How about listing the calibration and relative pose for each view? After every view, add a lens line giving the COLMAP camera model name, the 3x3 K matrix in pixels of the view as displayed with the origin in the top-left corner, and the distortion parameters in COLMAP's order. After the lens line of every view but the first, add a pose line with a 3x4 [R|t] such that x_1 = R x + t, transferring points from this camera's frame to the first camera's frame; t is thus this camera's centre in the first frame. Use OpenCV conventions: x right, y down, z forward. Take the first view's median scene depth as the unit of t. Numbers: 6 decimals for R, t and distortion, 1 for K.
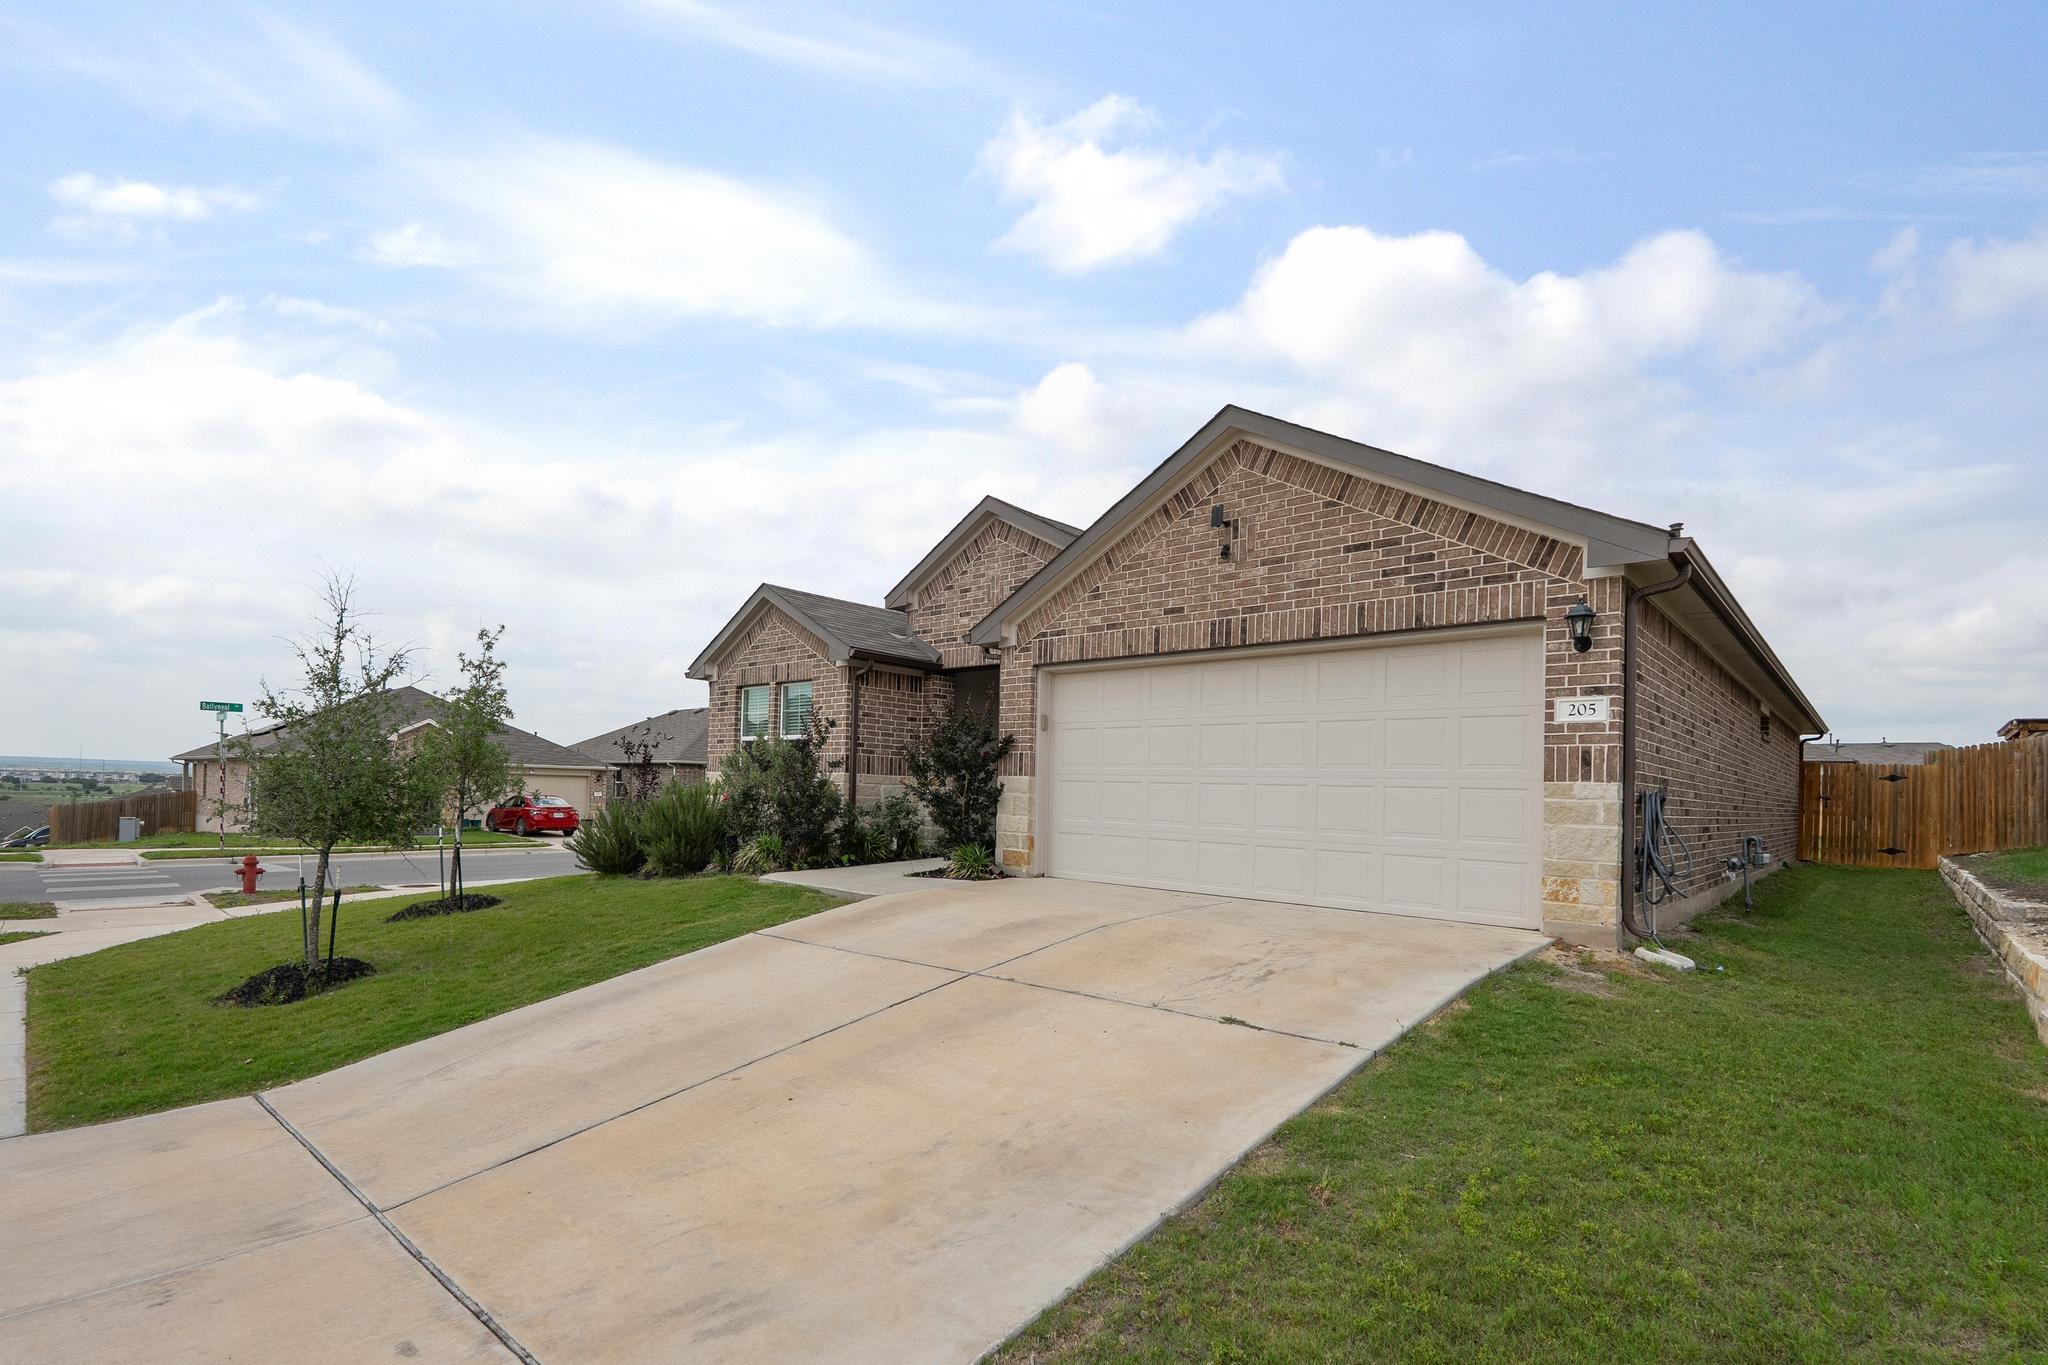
lens RADIAL K [[972.9, 0, 1023.9], [0, 972.9, 725.8], [0, 0, 1]] dist [0.001606, 0.000062]
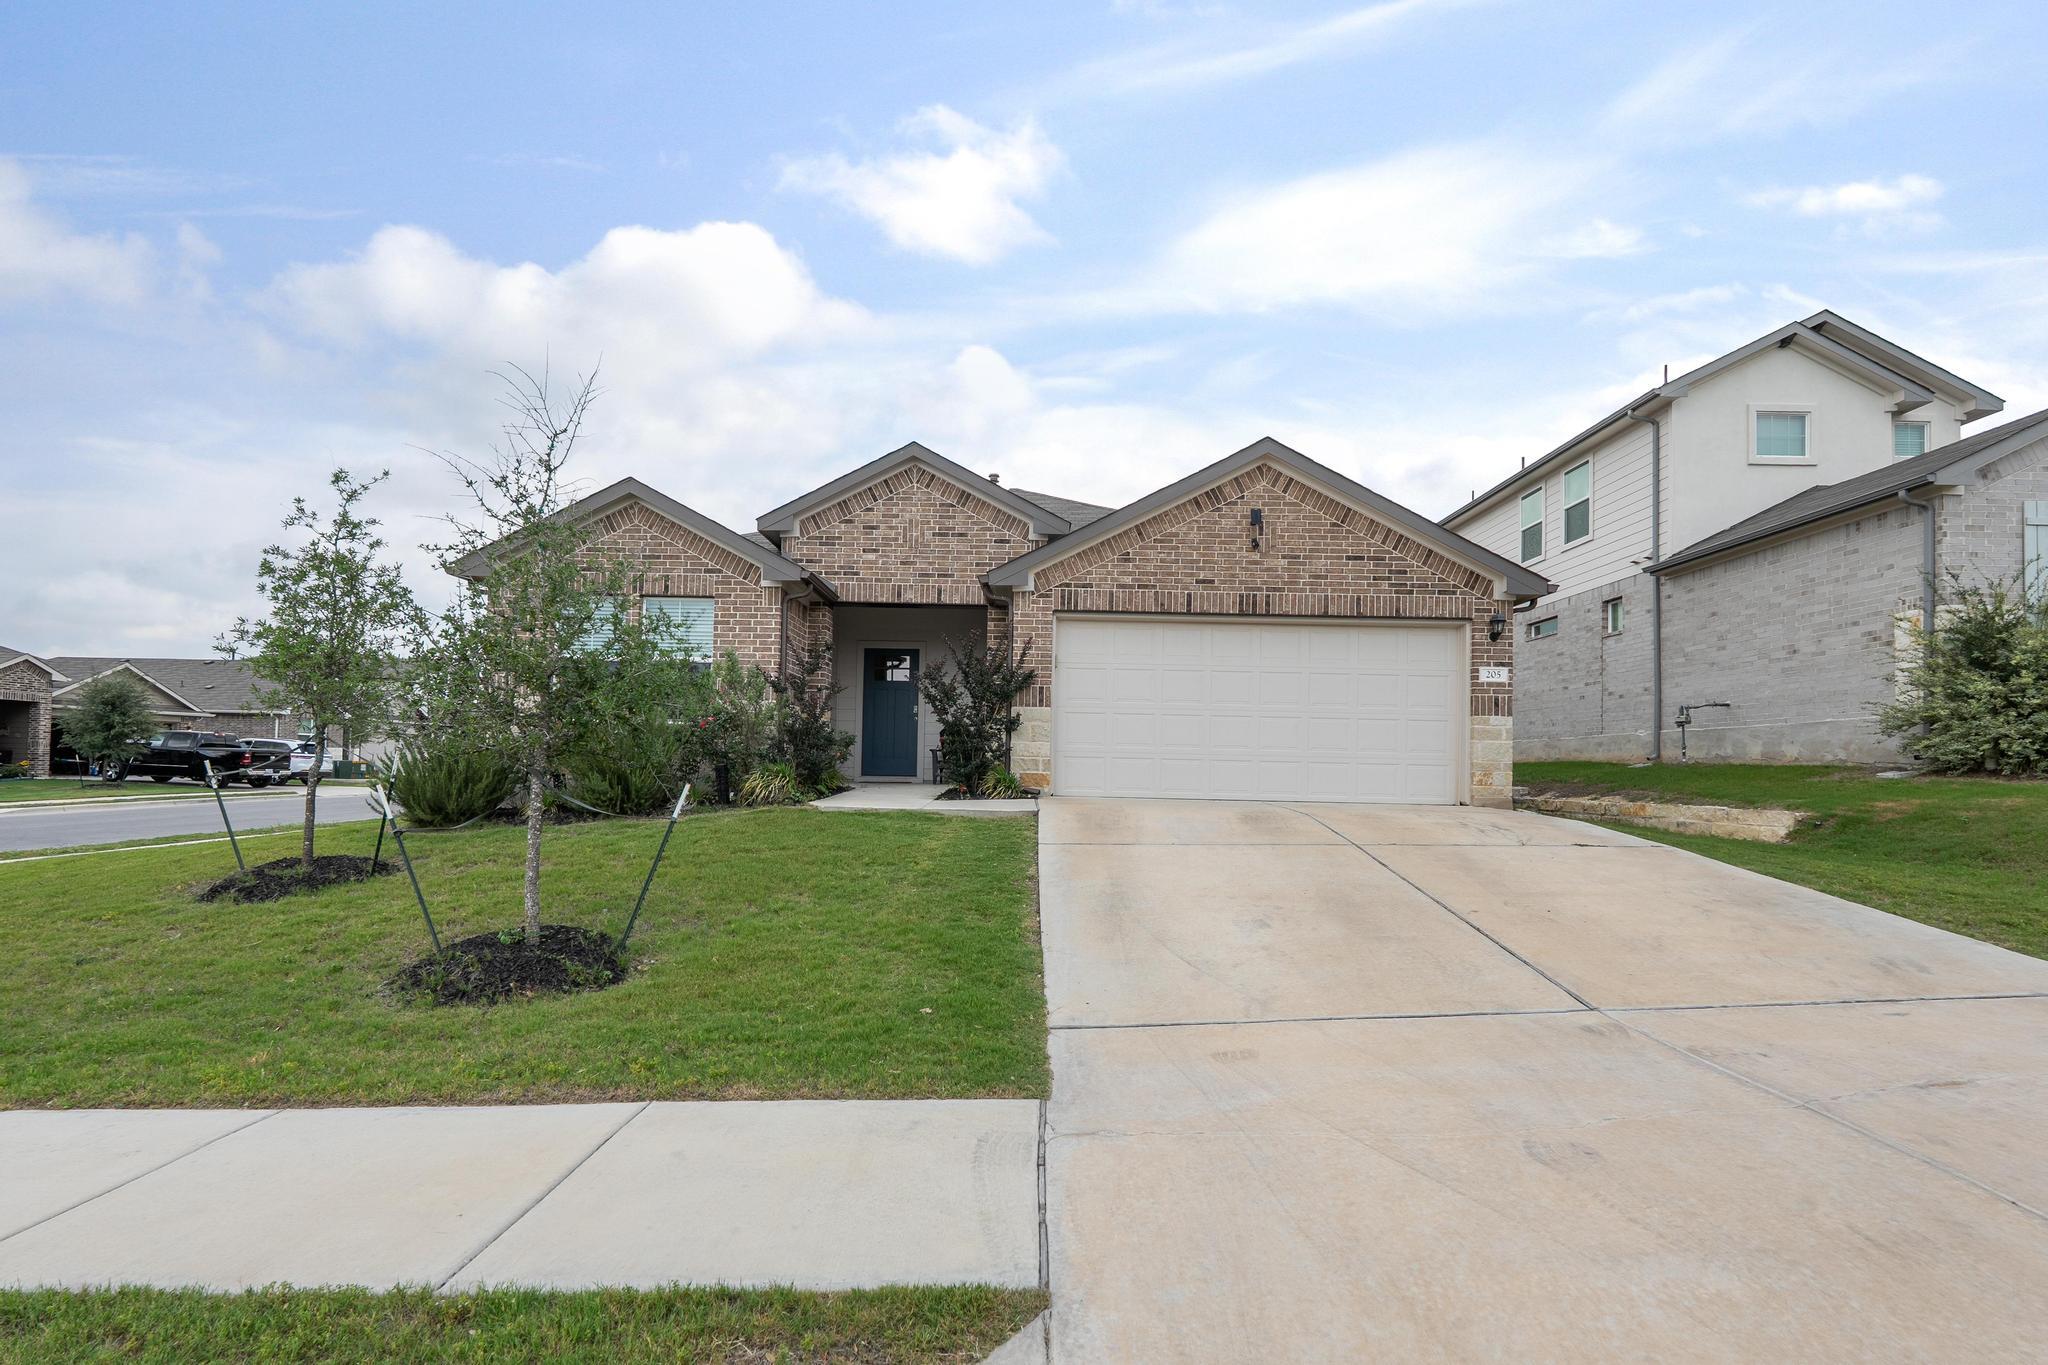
lens RADIAL K [[901.1, 0, 1028.9], [0, 901.1, 695.8], [0, 0, 1]] dist [-0.000446, 0.000167]
pose [[0.745716, 0.043971, 0.664811, -0.847968], [-0.049435, 0.998721, -0.010604, 0.060611], [-0.664427, -0.024958, 0.746936, 0.268284]]
